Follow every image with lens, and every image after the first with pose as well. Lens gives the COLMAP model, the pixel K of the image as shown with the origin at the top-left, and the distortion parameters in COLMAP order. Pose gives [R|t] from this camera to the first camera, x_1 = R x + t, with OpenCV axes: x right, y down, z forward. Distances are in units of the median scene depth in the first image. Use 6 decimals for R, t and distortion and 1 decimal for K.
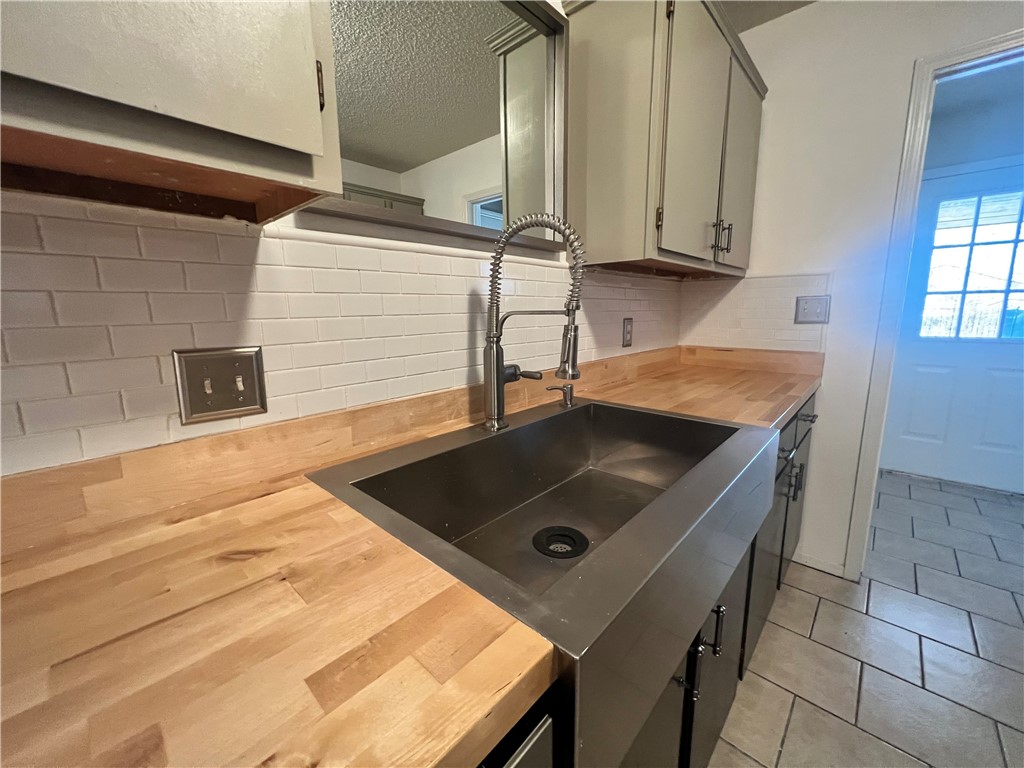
lens RADIAL K [[408.0, 0, 513.5], [0, 408.0, 382.4], [0, 0, 1]] dist [0.002205, 0.000098]
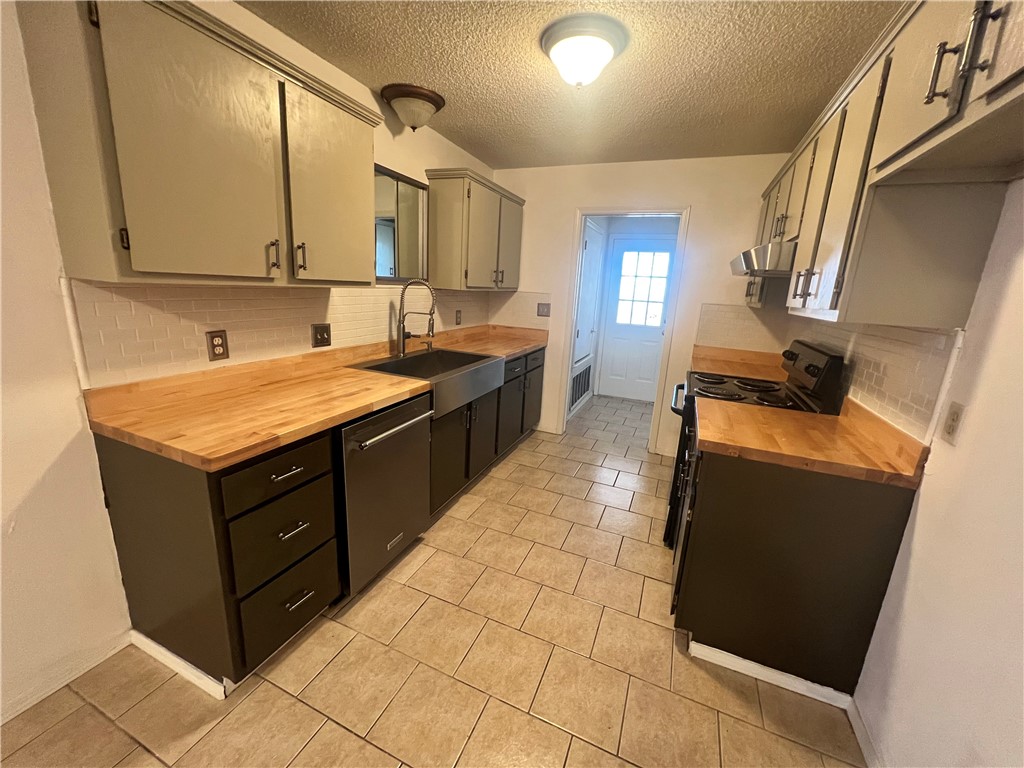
lens RADIAL K [[408.0, 0, 513.7], [0, 408.0, 380.5], [0, 0, 1]] dist [0.002205, 0.000098]
pose [[0.939064, -0.016888, 0.343327, -0.254544], [-0.005756, 0.997880, 0.064826, 0.086673], [-0.343694, -0.062852, 0.936976, -1.578150]]
